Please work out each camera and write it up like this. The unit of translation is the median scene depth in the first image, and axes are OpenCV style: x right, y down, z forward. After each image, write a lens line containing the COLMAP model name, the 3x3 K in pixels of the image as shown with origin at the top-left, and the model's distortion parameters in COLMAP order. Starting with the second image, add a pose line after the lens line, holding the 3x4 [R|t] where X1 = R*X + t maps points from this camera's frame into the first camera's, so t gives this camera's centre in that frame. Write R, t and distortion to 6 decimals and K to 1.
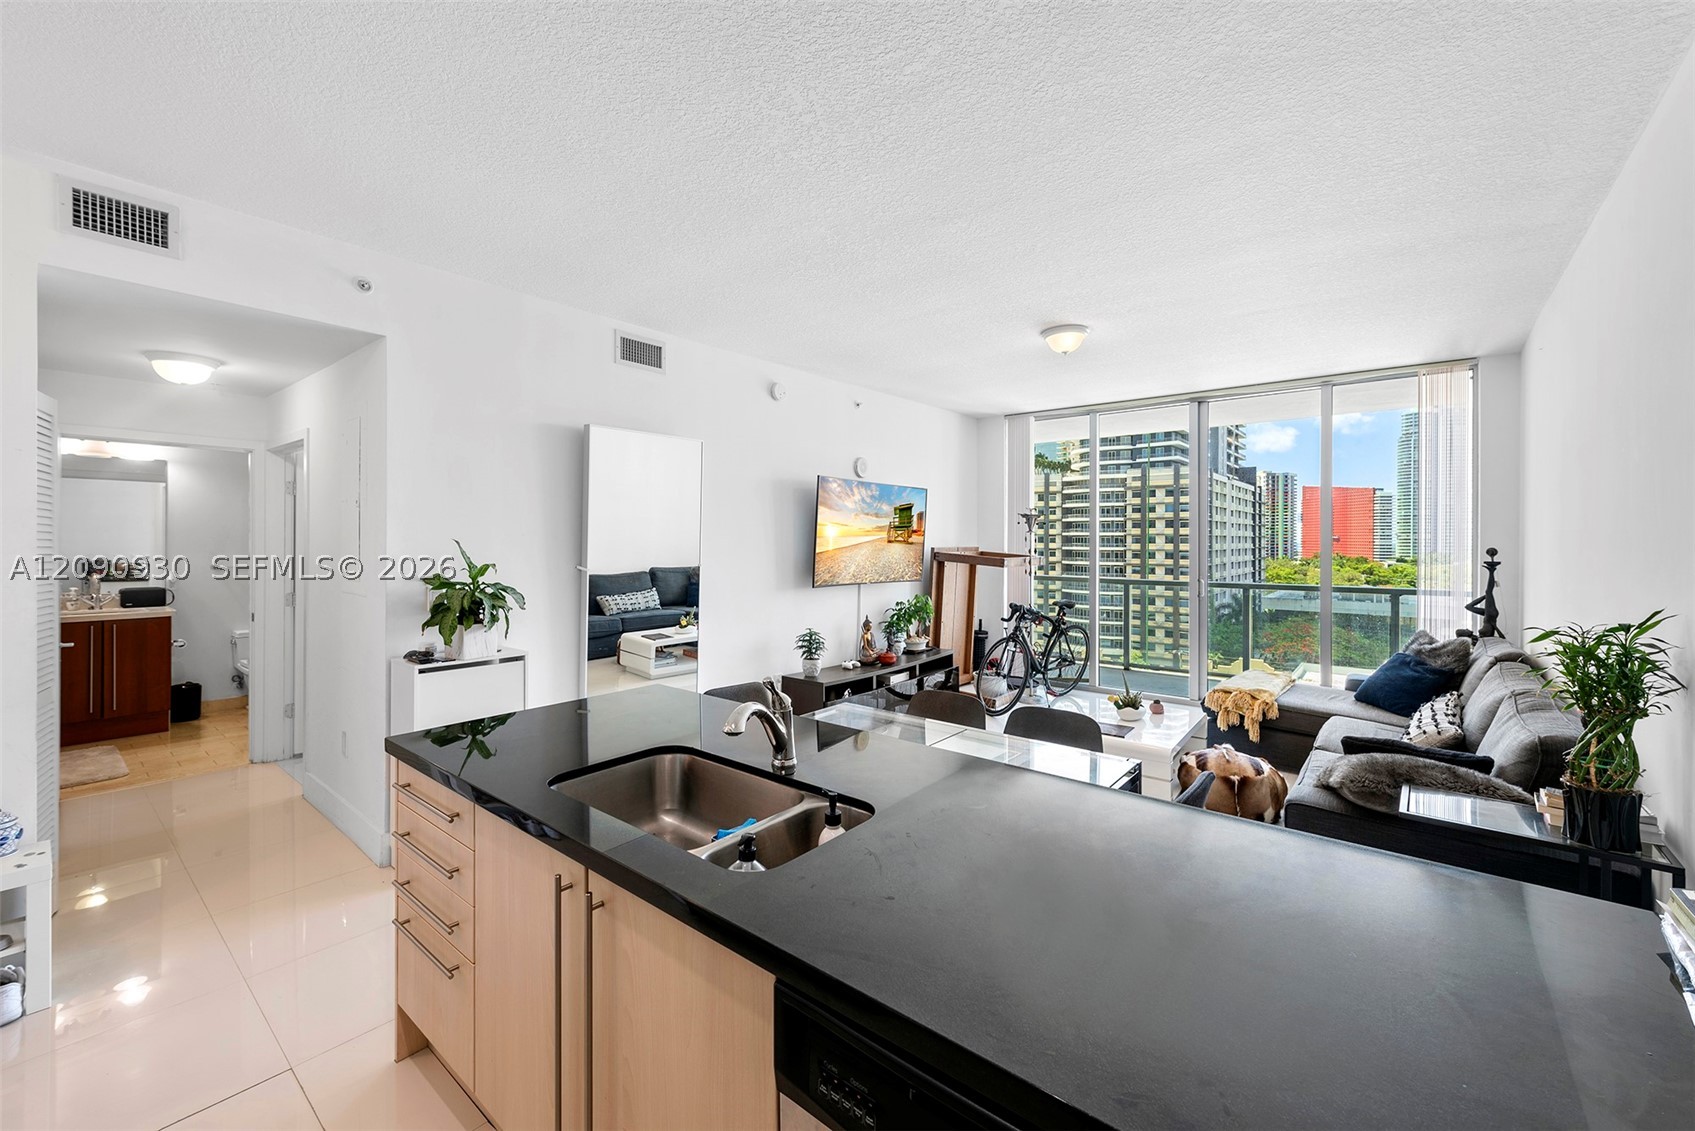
lens RADIAL K [[685.4, 0, 833.3], [0, 685.4, 550.8], [0, 0, 1]] dist [0.001739, 0.000035]
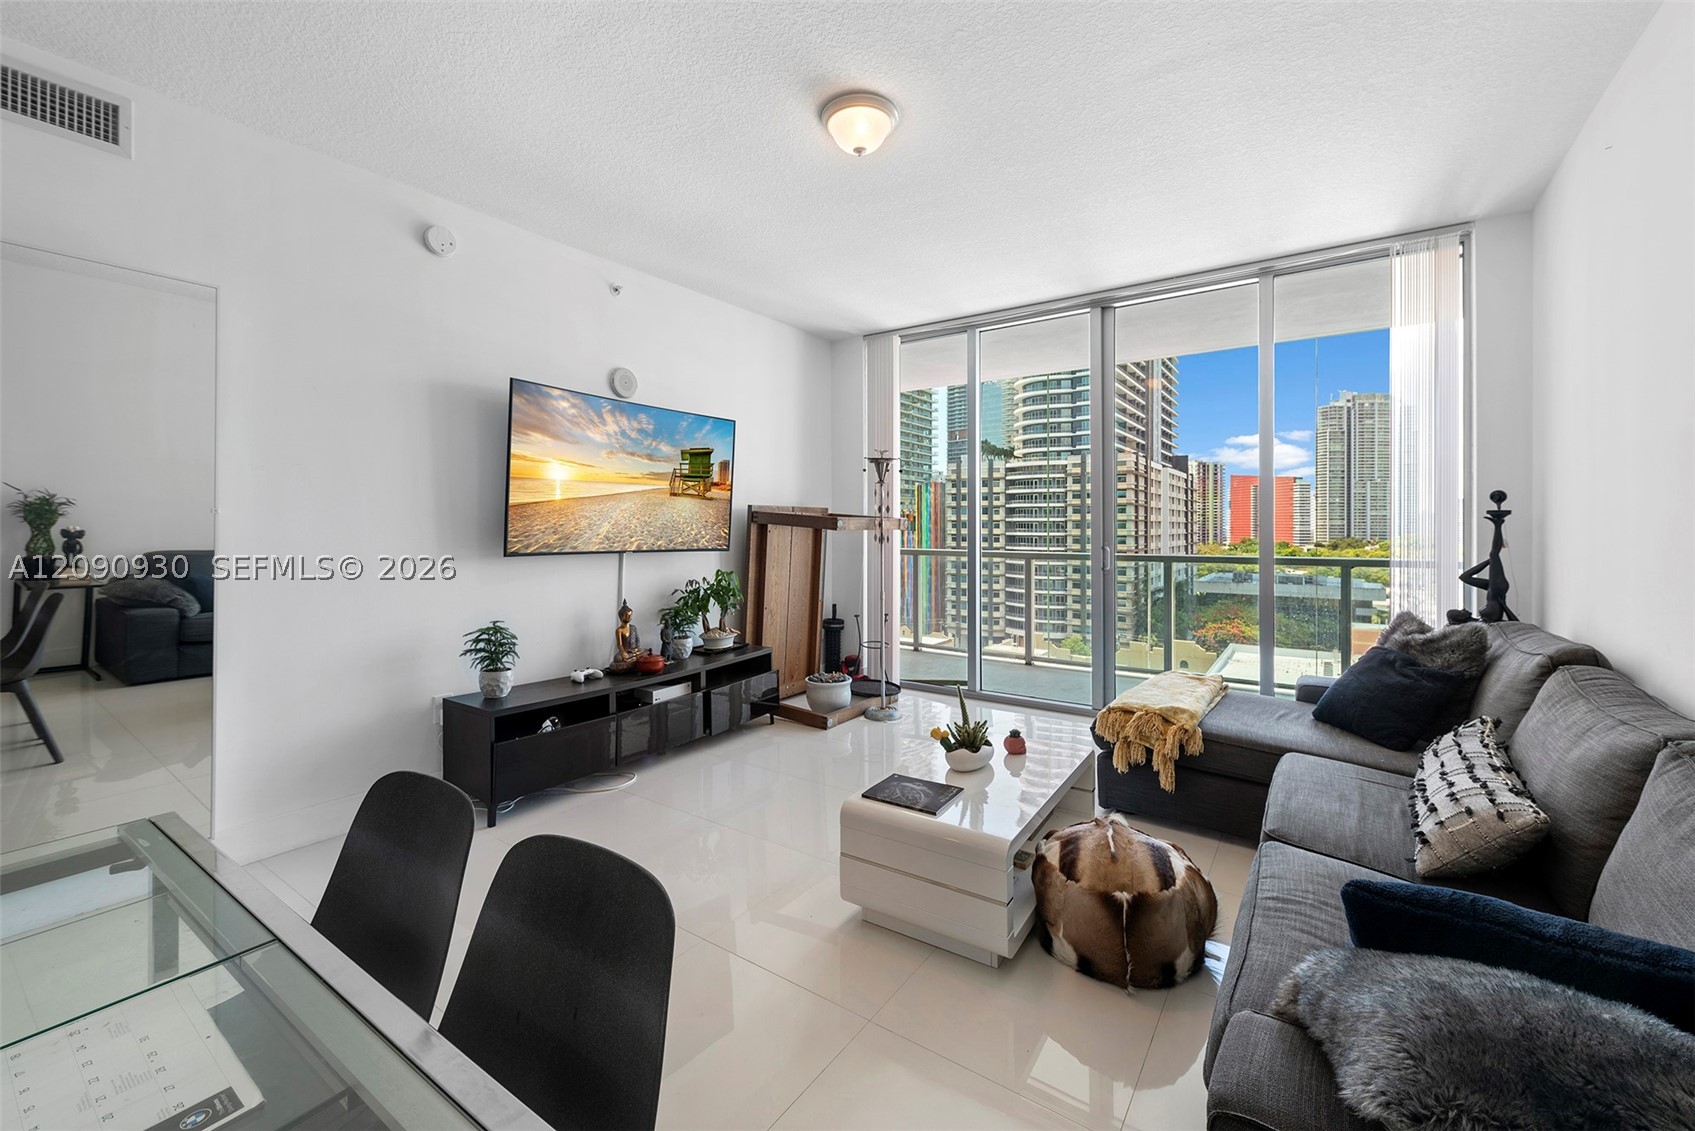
lens RADIAL K [[687.9, 0, 845.9], [0, 687.9, 535.6], [0, 0, 1]] dist [0.002850, 0.000173]
pose [[0.995942, -0.002487, 0.089965, 0.179681], [0.002770, 0.999992, -0.003018, 0.029728], [-0.089956, 0.003255, 0.995940, 0.269903]]
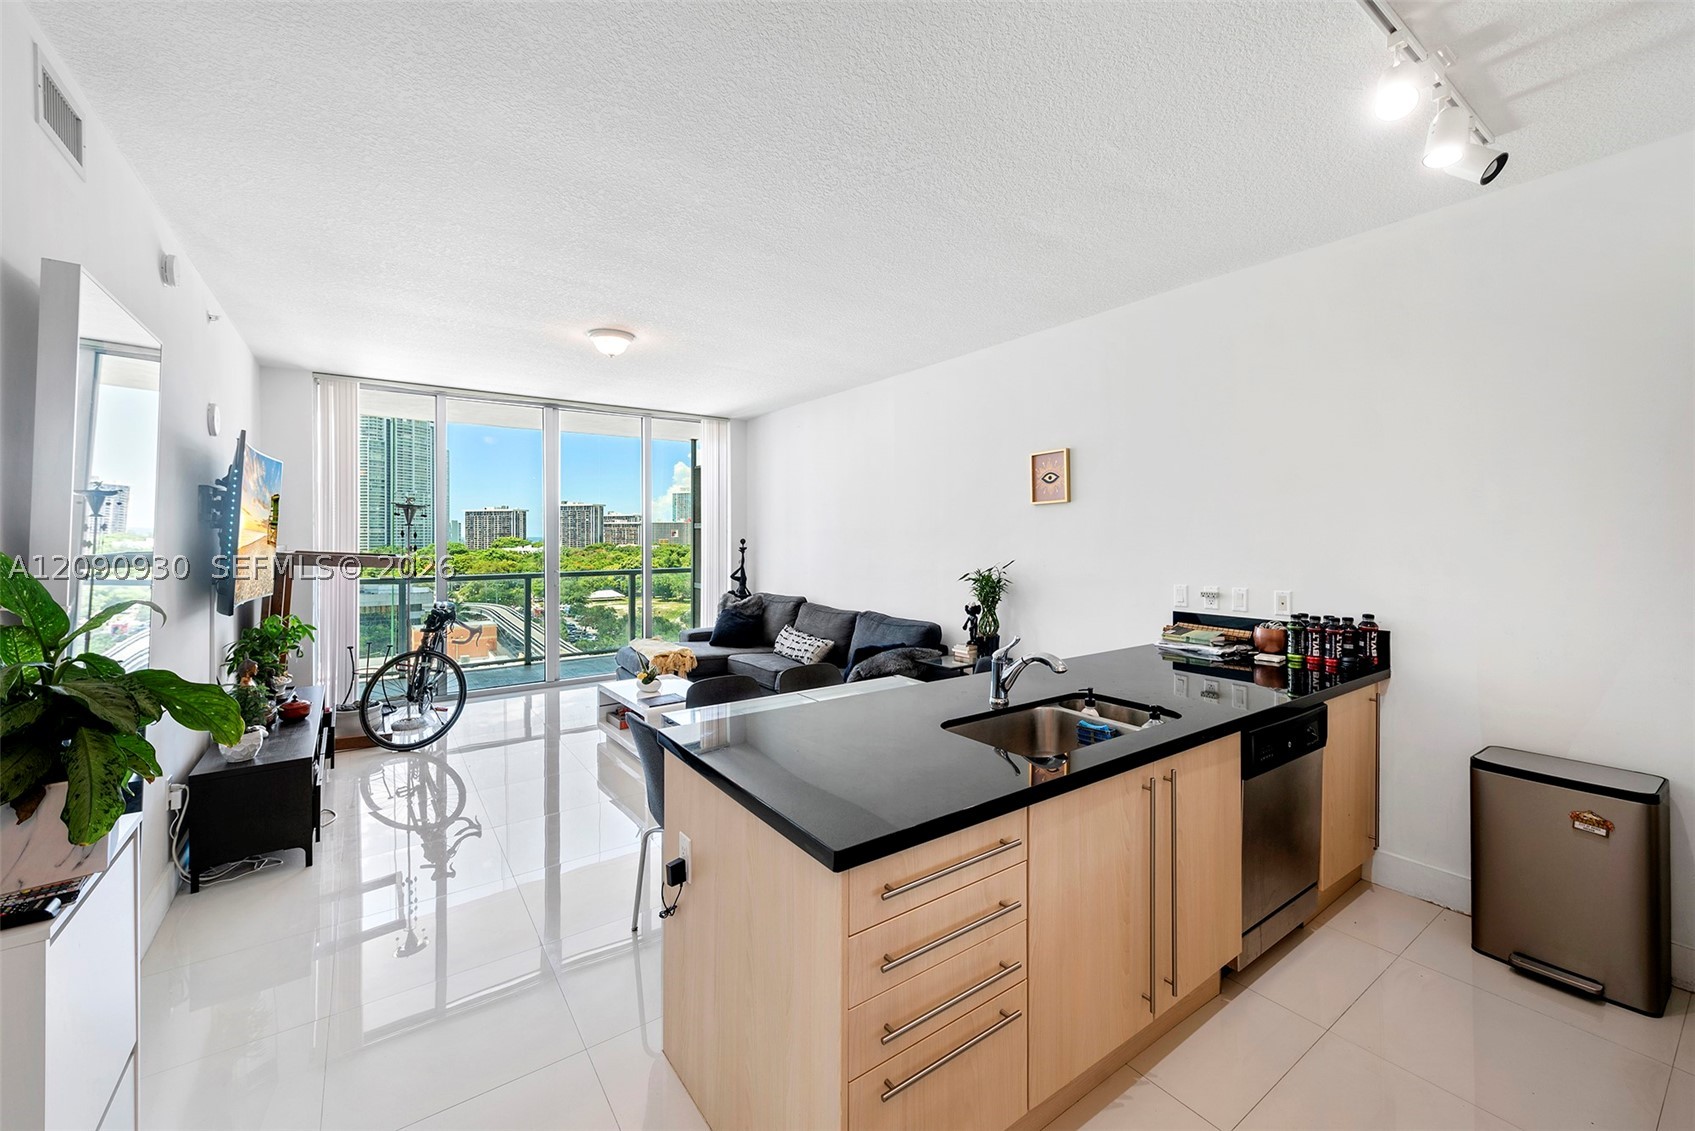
lens RADIAL K [[677.9, 0, 861.4], [0, 677.9, 531.3], [0, 0, 1]] dist [0.001714, 0.000003]
pose [[0.235431, 0.003181, 0.971886, -0.383531], [0.016257, 0.999842, -0.007211, -0.004150], [-0.971755, 0.017498, 0.235343, 0.254793]]
